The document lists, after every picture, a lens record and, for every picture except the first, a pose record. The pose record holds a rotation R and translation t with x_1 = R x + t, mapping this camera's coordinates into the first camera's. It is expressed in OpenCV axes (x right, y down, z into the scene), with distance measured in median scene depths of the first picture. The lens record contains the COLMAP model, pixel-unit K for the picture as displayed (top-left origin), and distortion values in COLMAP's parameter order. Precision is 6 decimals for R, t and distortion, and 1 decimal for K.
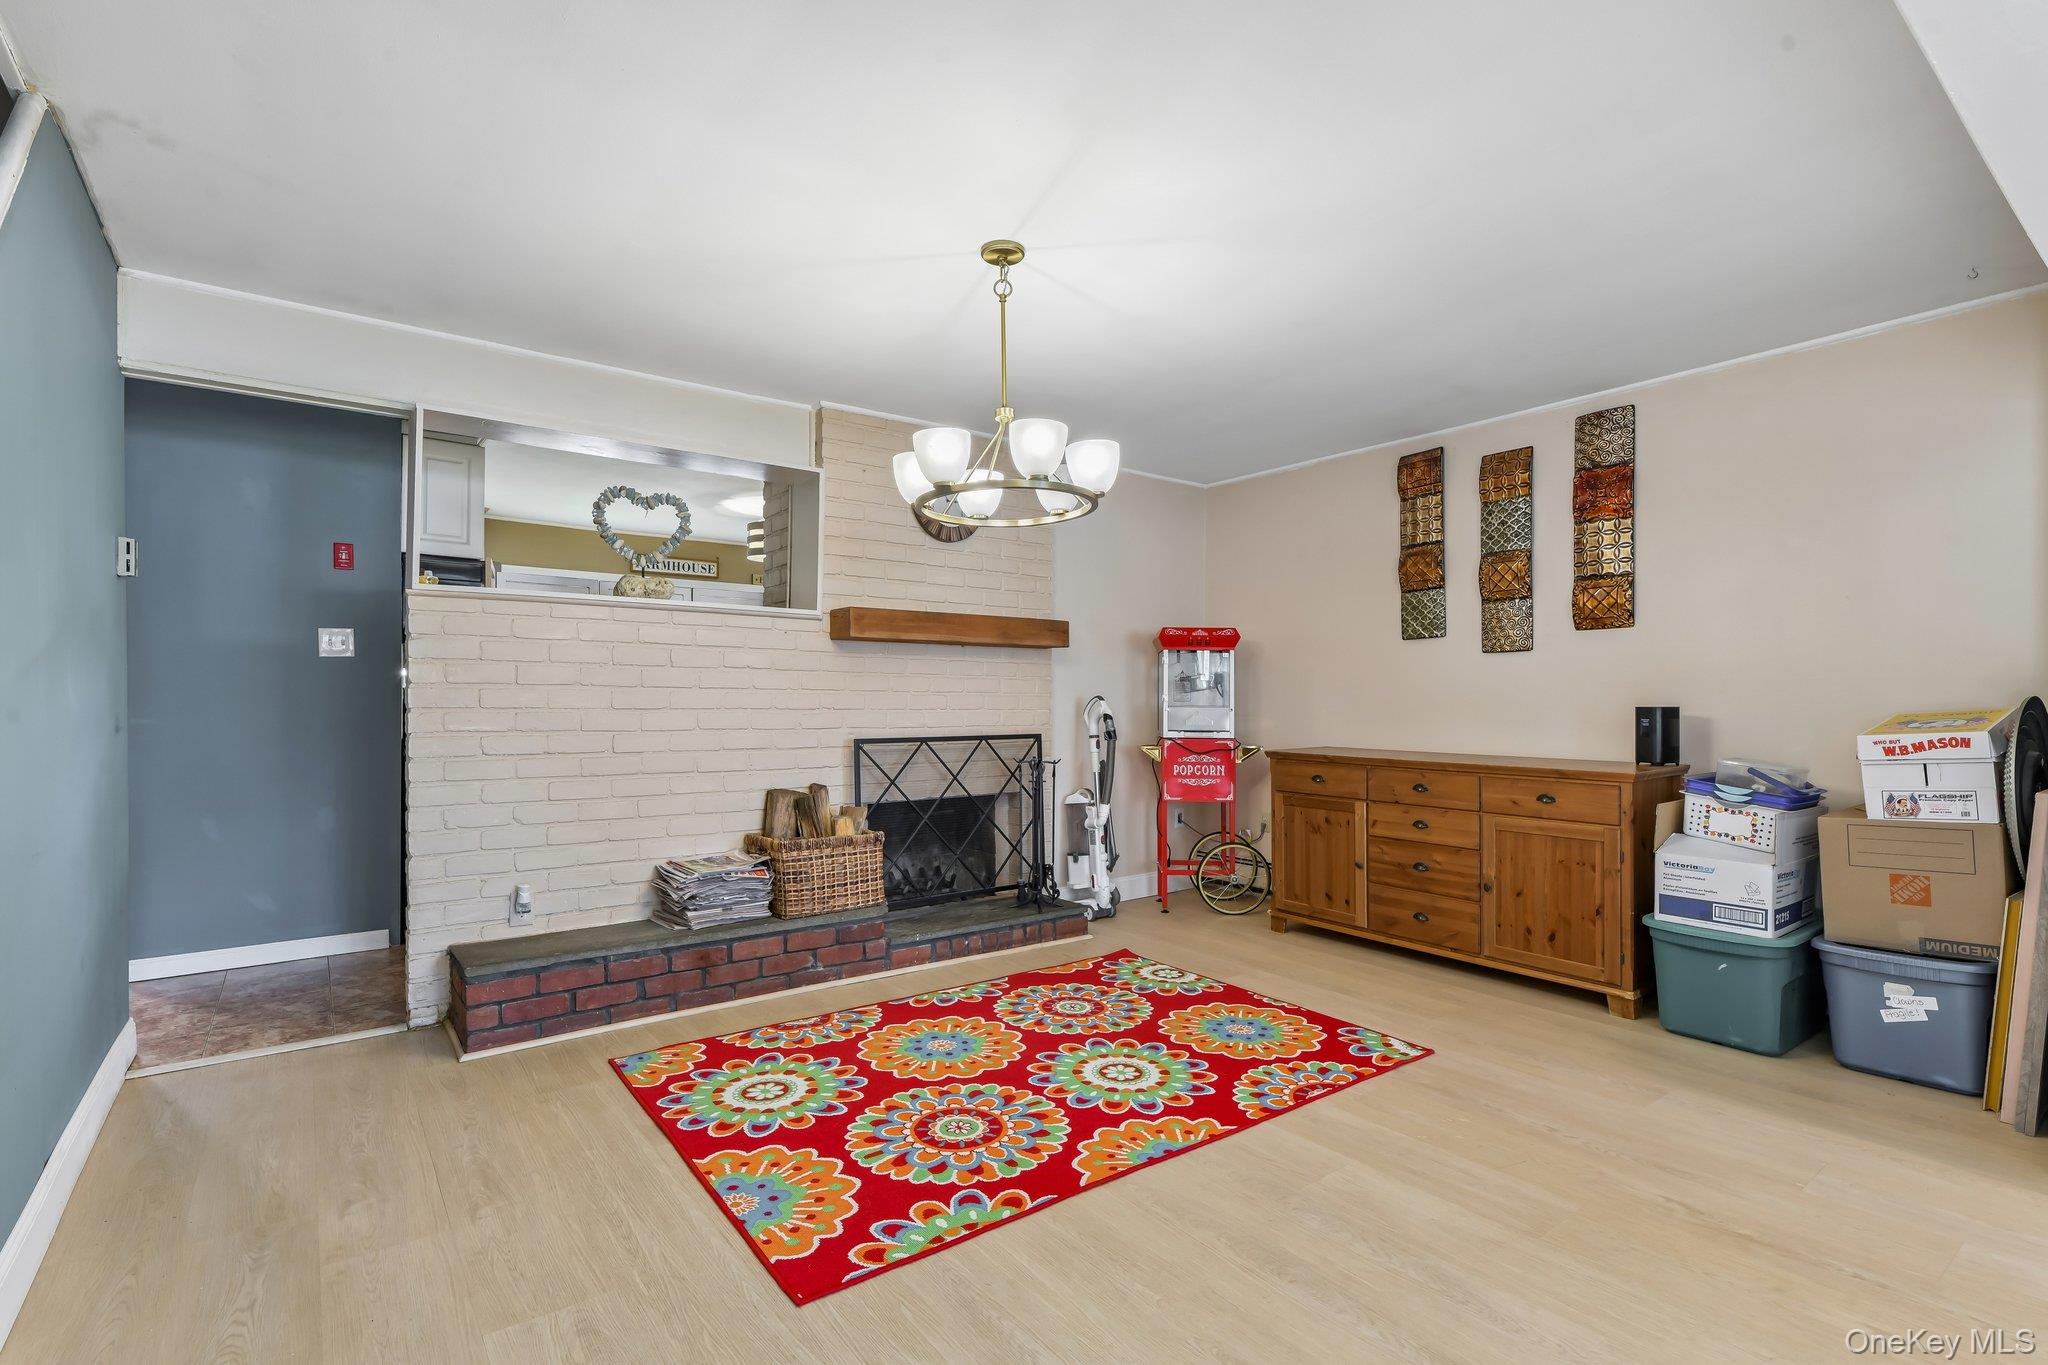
lens RADIAL K [[950.2, 0, 1021.8], [0, 950.2, 705.1], [0, 0, 1]] dist [0.007671, 0.000303]
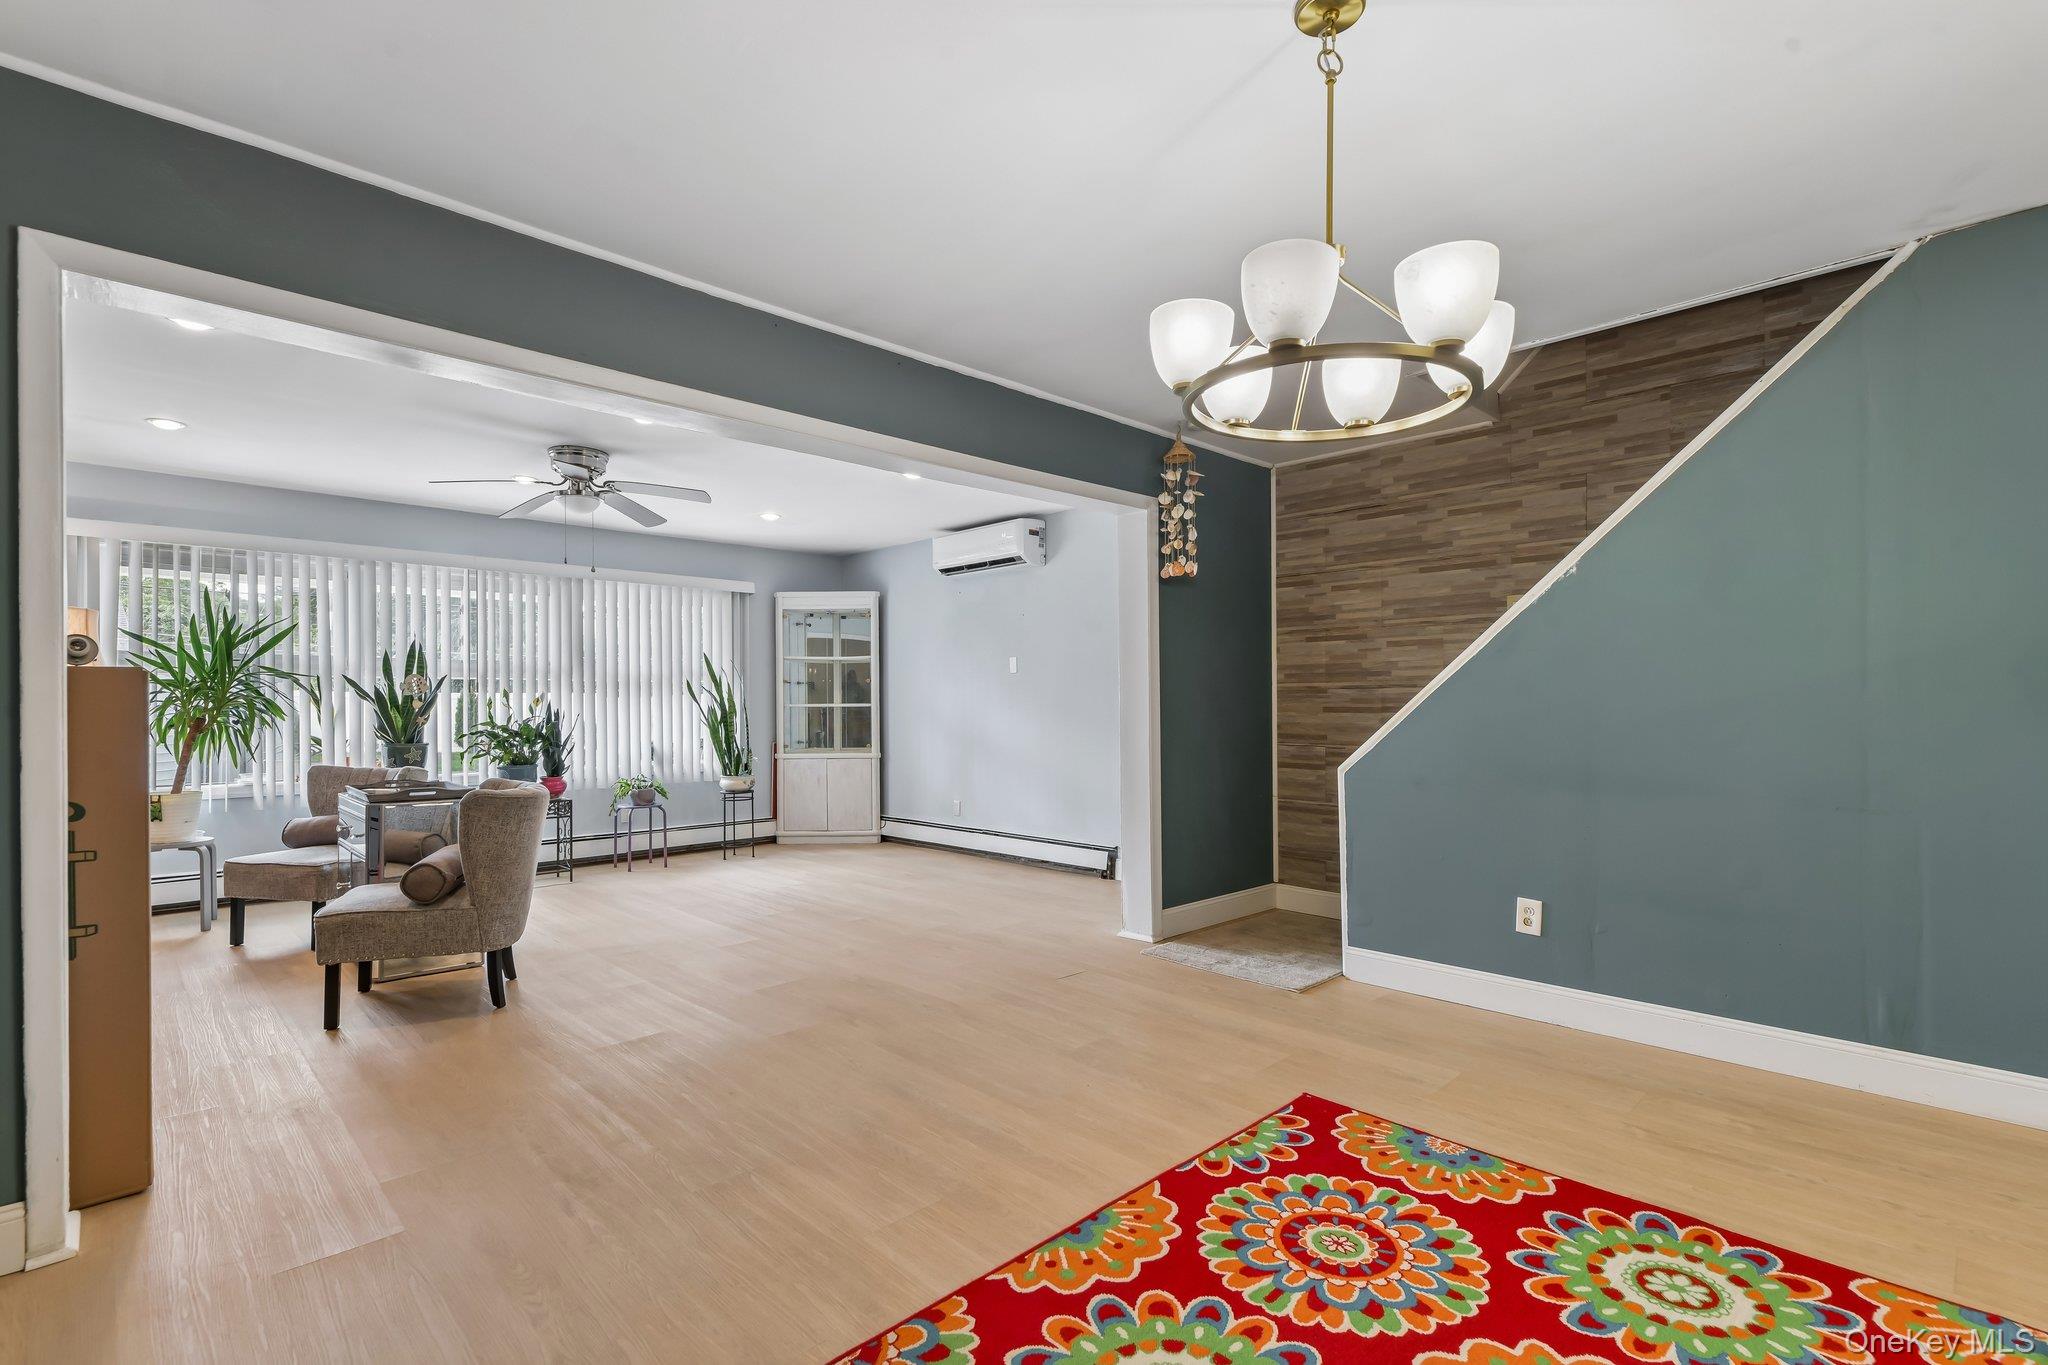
lens RADIAL K [[943.9, 0, 1022.2], [0, 943.9, 706.1], [0, 0, 1]] dist [0.003834, -0.000992]
pose [[-0.991999, 0.003194, -0.126202, 0.193988], [0.002342, 0.999973, 0.006898, -0.005384], [0.126221, 0.006548, -0.991981, 1.158688]]
